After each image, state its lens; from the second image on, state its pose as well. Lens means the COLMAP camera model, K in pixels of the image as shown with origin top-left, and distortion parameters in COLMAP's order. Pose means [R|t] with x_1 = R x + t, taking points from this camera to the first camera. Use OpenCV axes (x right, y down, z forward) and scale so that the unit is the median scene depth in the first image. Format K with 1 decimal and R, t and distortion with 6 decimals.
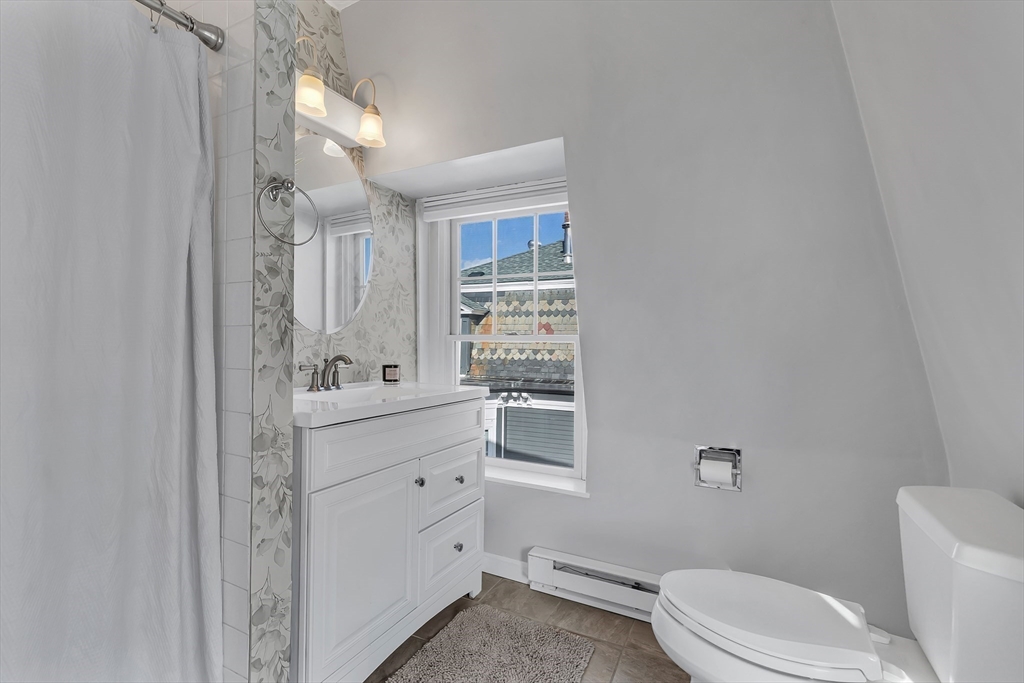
lens RADIAL K [[471.4, 0, 508.8], [0, 471.4, 344.4], [0, 0, 1]] dist [0.005900, -0.000734]
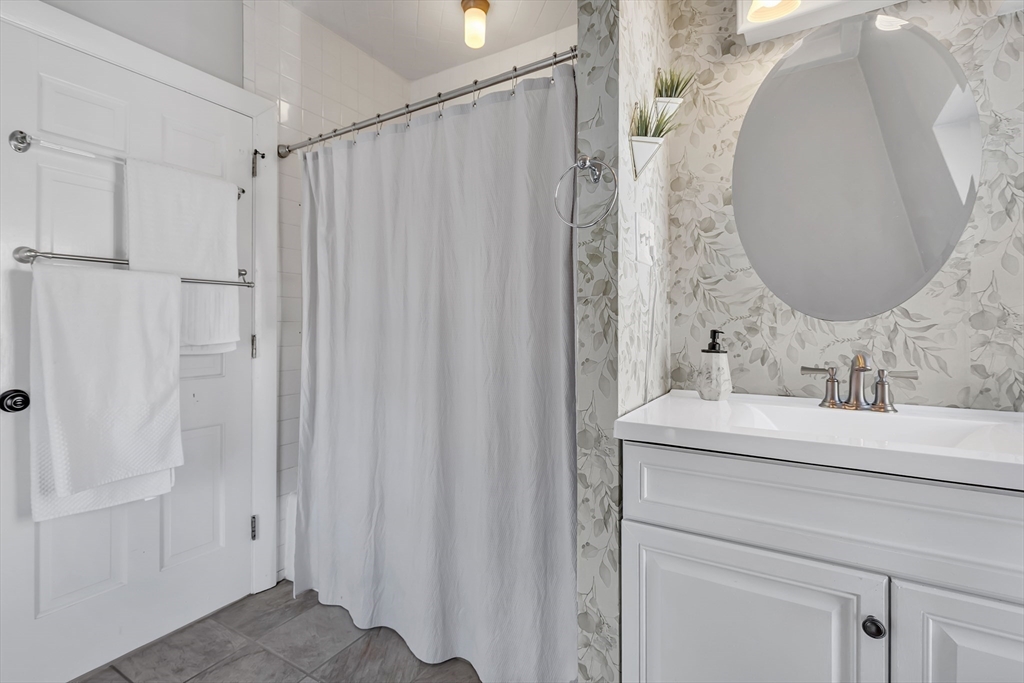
lens RADIAL K [[471.4, 0, 563.9], [0, 471.4, 327.4], [0, 0, 1]] dist [0.005900, -0.000734]
pose [[-0.062263, -0.016822, -0.997918, 0.421609], [-0.002030, 0.999858, -0.016728, -0.002943], [0.998058, 0.000984, -0.062289, 0.979086]]
